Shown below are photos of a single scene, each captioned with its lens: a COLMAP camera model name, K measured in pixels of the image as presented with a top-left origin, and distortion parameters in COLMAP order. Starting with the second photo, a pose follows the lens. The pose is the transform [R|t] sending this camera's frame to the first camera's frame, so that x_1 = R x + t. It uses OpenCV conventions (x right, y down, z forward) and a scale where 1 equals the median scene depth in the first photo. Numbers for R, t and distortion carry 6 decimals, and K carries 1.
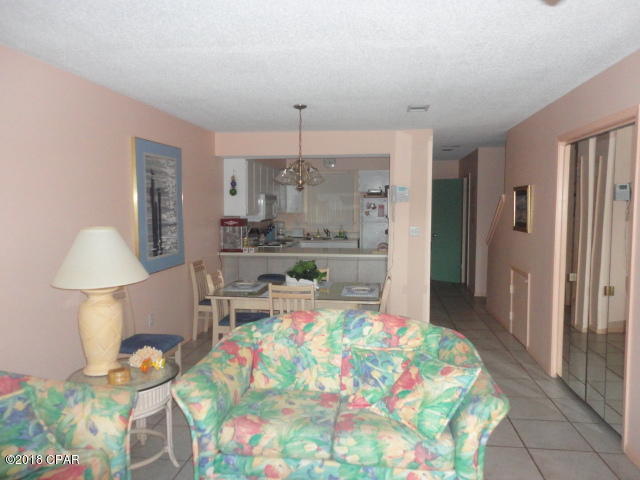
lens RADIAL K [[464.8, 0, 320.8], [0, 464.8, 244.4], [0, 0, 1]] dist [-0.007860, 0.006117]
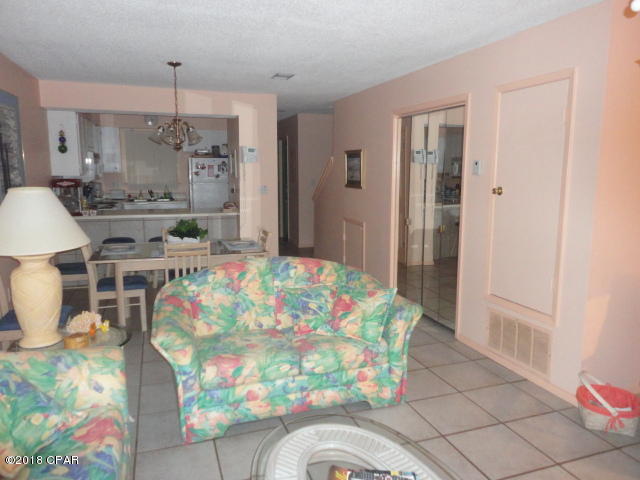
lens RADIAL K [[464.8, 0, 322.8], [0, 464.8, 246.5], [0, 0, 1]] dist [-0.007860, 0.006117]
pose [[0.885677, -0.071988, 0.458688, -0.364129], [0.031634, 0.994968, 0.095072, 0.009497], [-0.463223, -0.069693, 0.883497, -0.068802]]
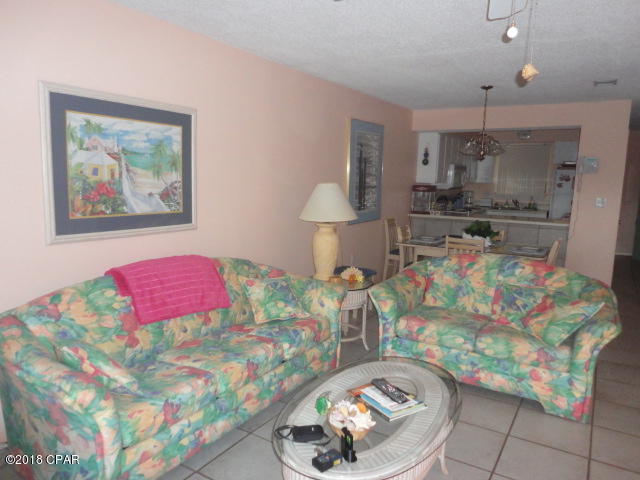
lens RADIAL K [[464.8, 0, 315.6], [0, 464.8, 246.2], [0, 0, 1]] dist [-0.007860, 0.006117]
pose [[0.910547, 0.083038, -0.404980, 0.101460], [-0.057379, 0.995523, 0.075115, 0.052569], [0.409404, -0.045158, 0.911235, -0.365686]]
